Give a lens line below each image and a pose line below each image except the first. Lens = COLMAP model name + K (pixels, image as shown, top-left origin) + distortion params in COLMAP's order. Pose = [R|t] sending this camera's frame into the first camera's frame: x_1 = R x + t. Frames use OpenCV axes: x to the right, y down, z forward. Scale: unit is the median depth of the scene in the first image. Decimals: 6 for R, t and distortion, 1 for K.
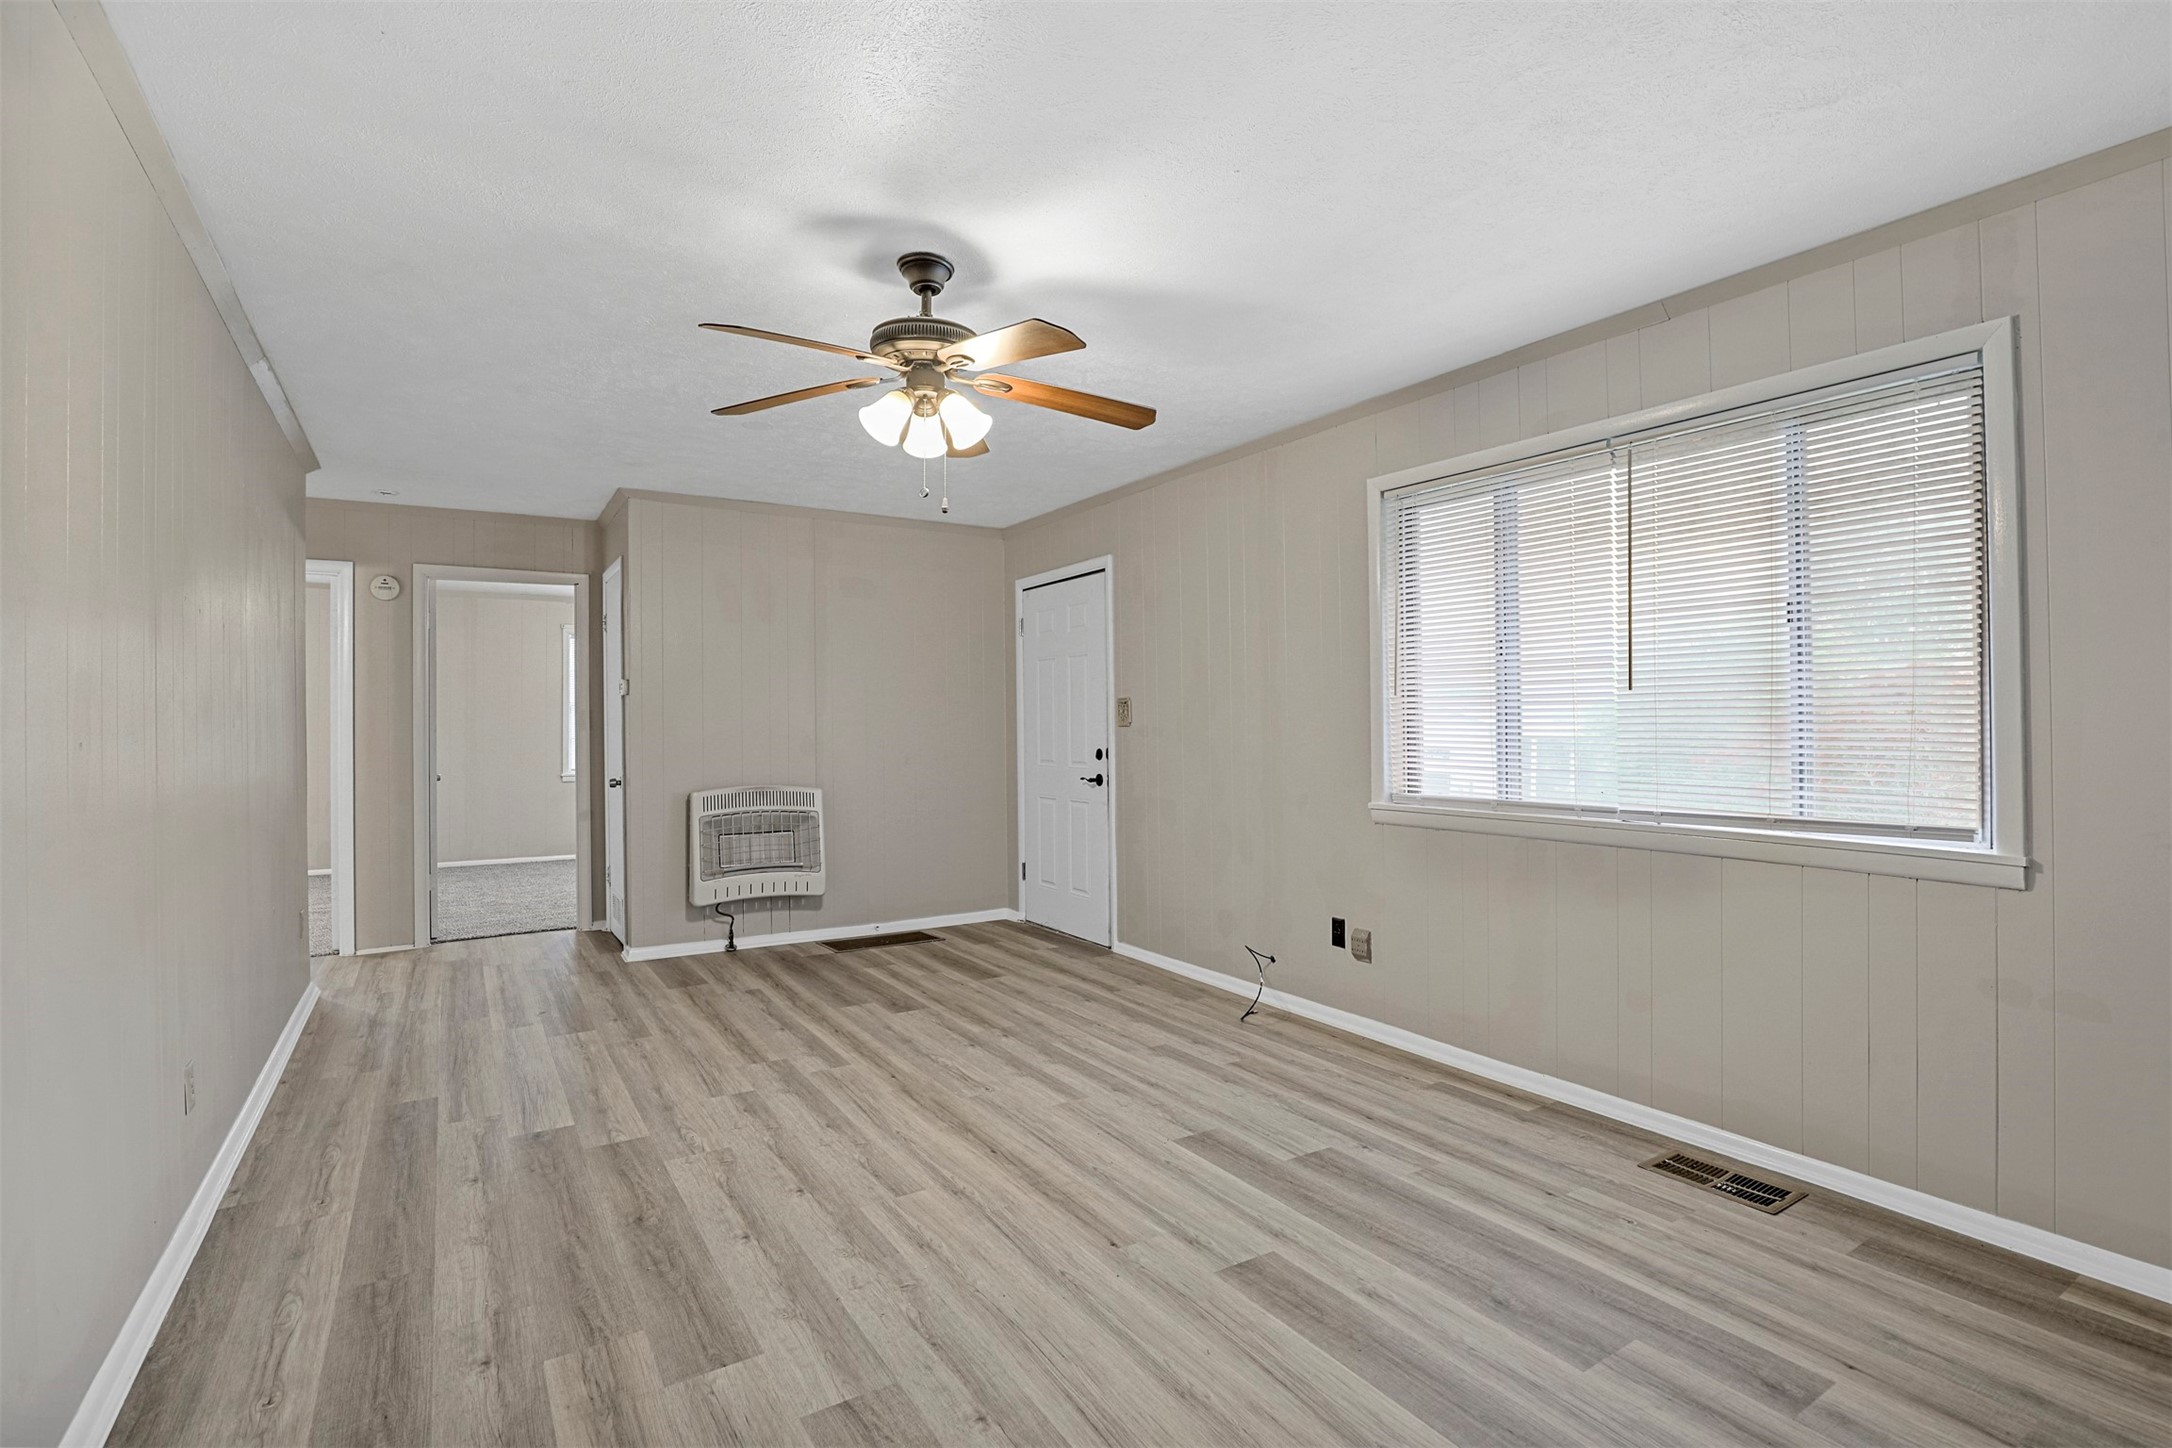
lens RADIAL K [[1012.0, 0, 1095.0], [0, 1012.0, 714.3], [0, 0, 1]] dist [-0.023044, 0.000529]
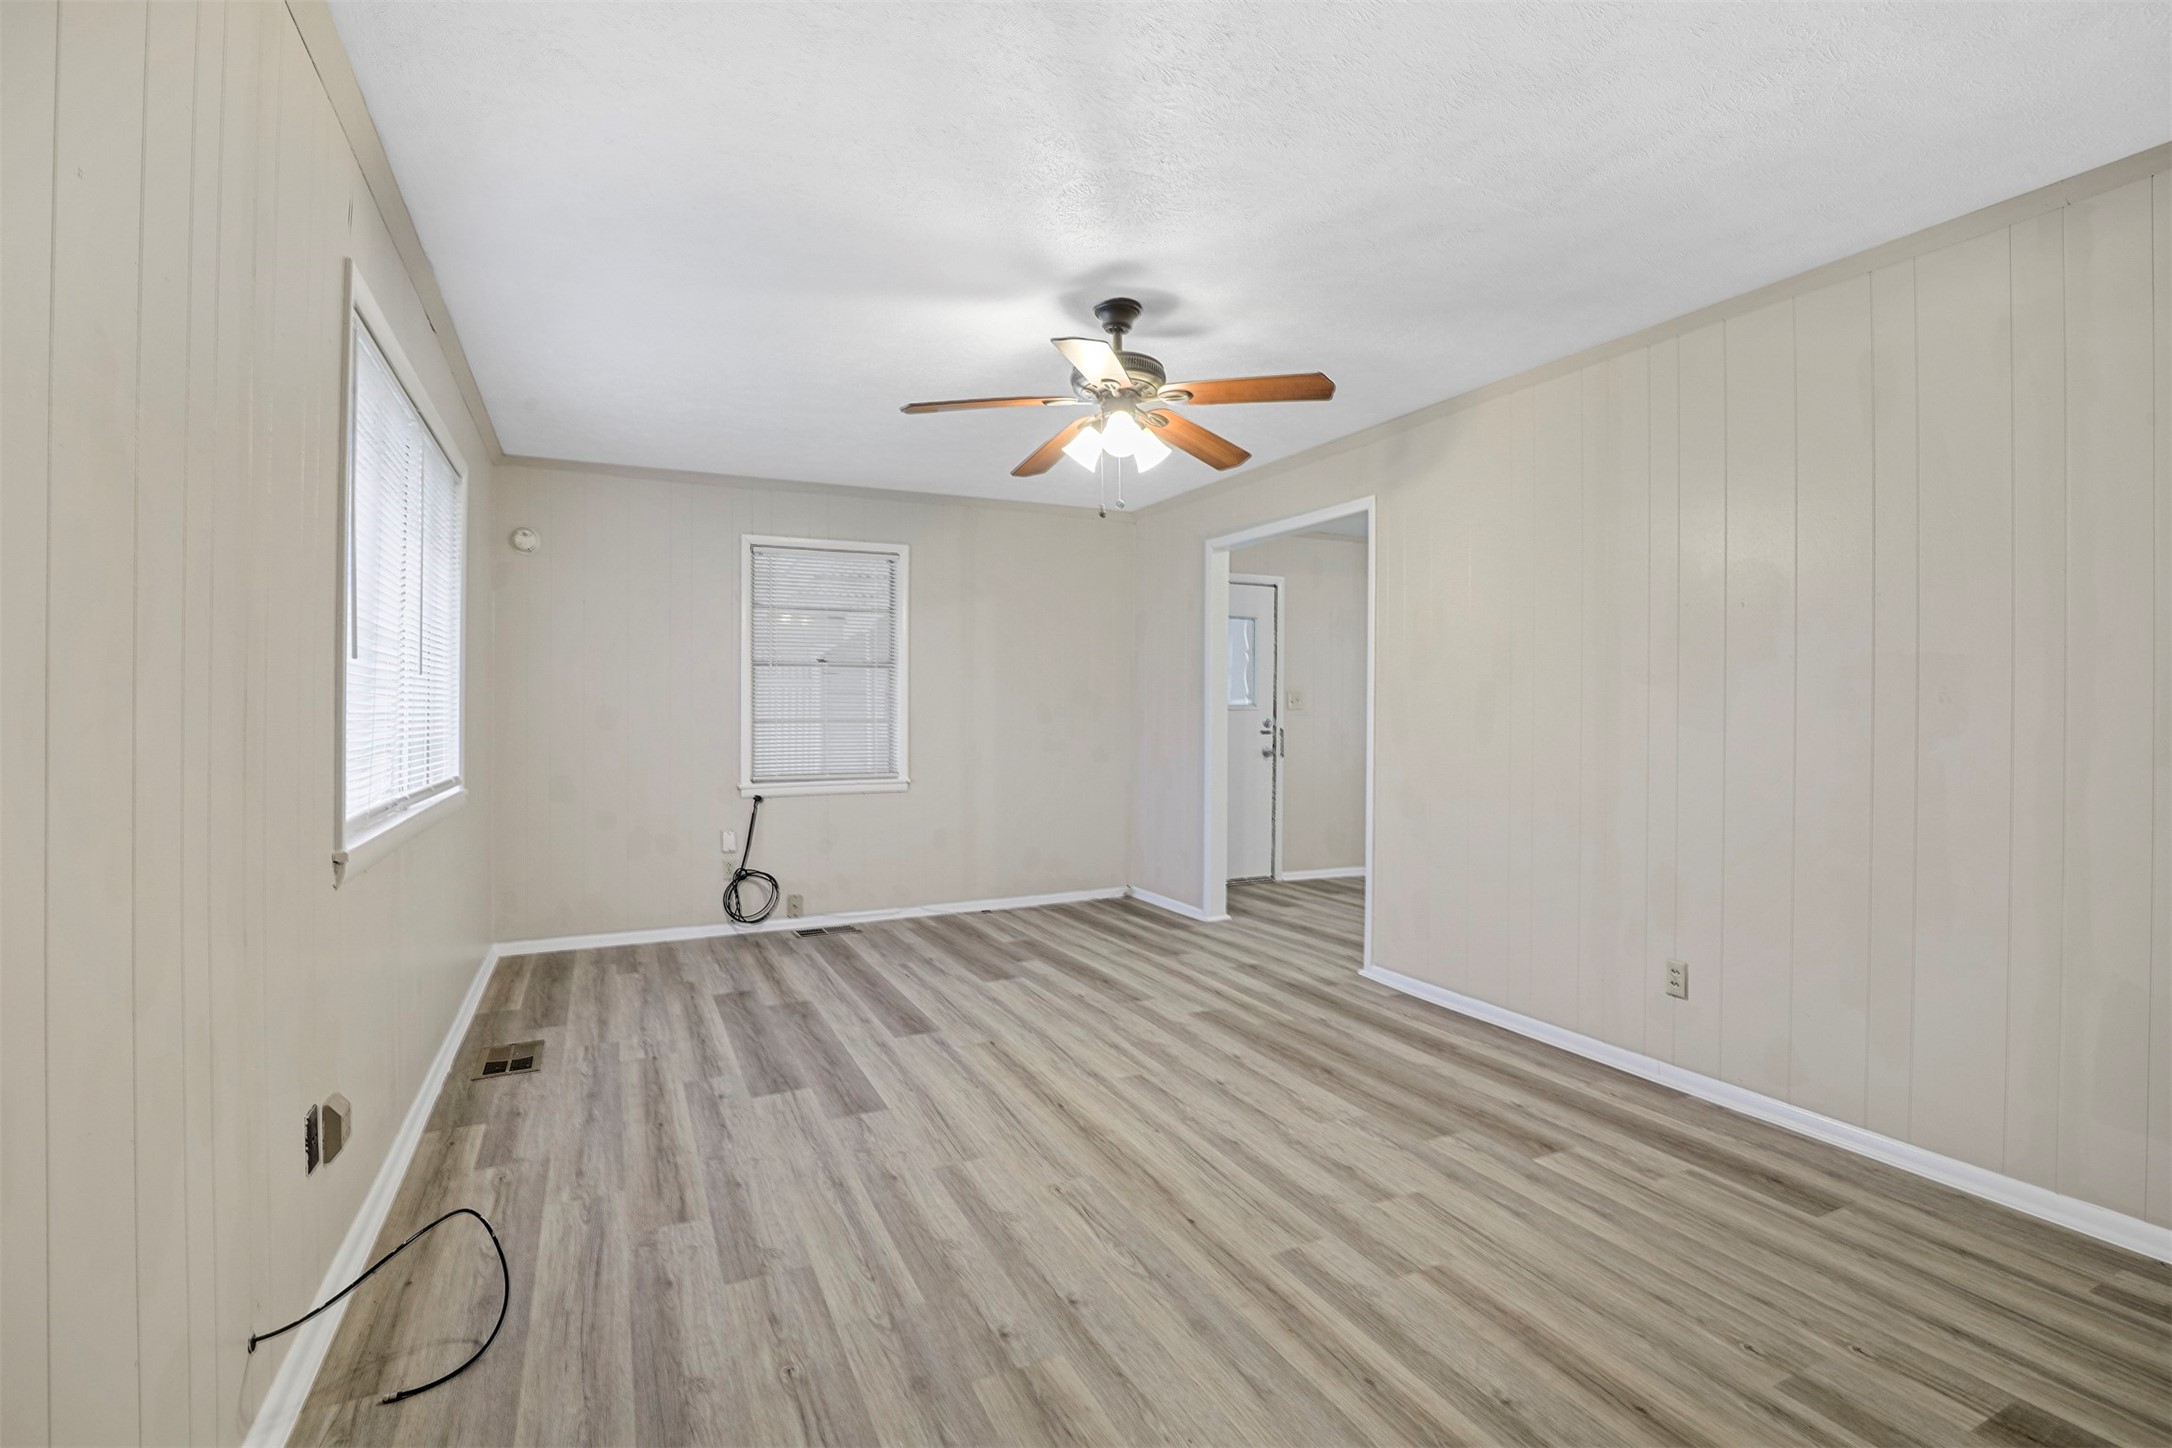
lens RADIAL K [[1012.0, 0, 1095.0], [0, 1012.0, 714.3], [0, 0, 1]] dist [-0.023044, 0.000529]
pose [[-0.992550, 0.005263, 0.121727, -0.229072], [0.004508, 0.999969, -0.006476, 0.023563], [-0.121758, -0.005879, -0.992542, 1.753524]]
